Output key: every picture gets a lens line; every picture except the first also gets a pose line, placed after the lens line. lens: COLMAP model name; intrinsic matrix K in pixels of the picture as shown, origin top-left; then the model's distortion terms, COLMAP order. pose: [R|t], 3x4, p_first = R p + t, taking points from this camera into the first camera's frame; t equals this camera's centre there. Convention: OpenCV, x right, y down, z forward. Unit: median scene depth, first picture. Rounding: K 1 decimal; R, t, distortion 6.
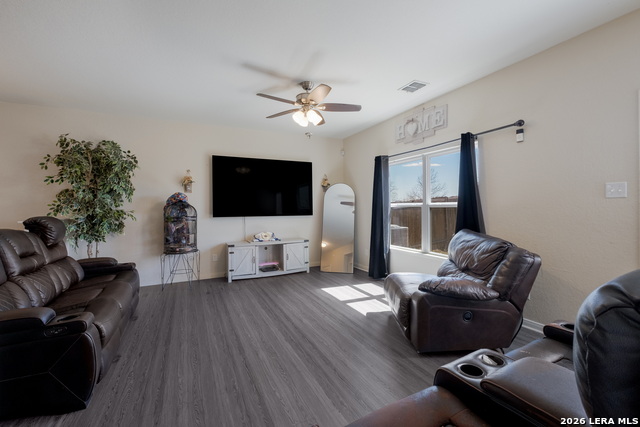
lens RADIAL K [[272.6, 0, 321.0], [0, 272.6, 209.0], [0, 0, 1]] dist [0.010780, -0.001810]
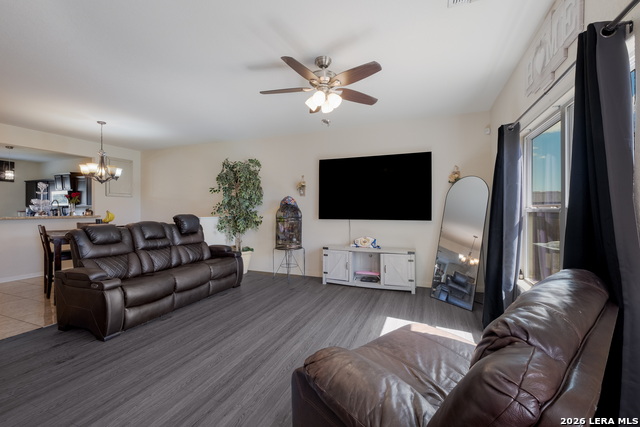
lens RADIAL K [[272.6, 0, 323.8], [0, 272.6, 212.3], [0, 0, 1]] dist [0.010780, -0.001810]
pose [[0.684319, 0.018143, -0.728957, 0.401890], [-0.012348, 0.999835, 0.013293, -0.009510], [0.729078, -0.000095, 0.684431, 0.318555]]
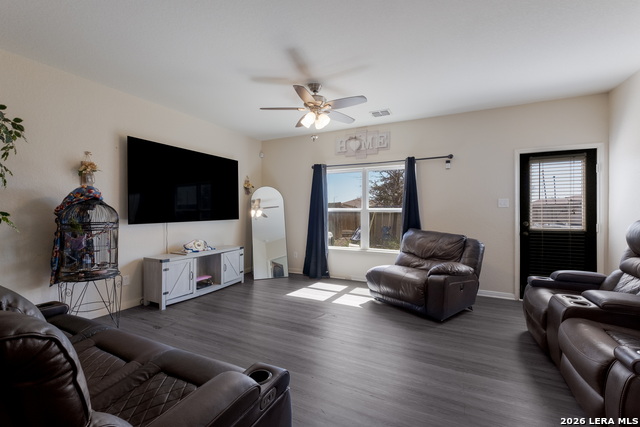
lens RADIAL K [[272.6, 0, 315.7], [0, 272.6, 213.7], [0, 0, 1]] dist [0.010780, -0.001810]
pose [[0.799291, 0.006509, 0.600909, -0.464038], [-0.005924, 0.999978, -0.002951, 0.005444], [-0.600915, -0.001201, 0.799312, 0.149167]]
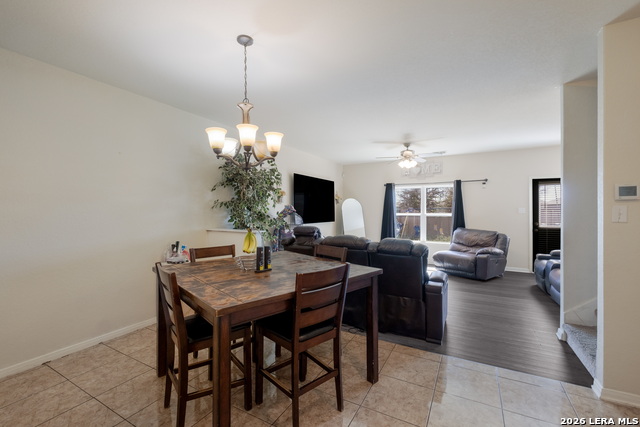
lens RADIAL K [[272.6, 0, 319.0], [0, 272.6, 212.5], [0, 0, 1]] dist [0.010780, -0.001810]
pose [[0.820141, 0.002627, 0.572155, -1.056204], [0.000344, 0.999987, -0.005086, -0.019016], [-0.572161, 0.004368, 0.820130, -0.049518]]
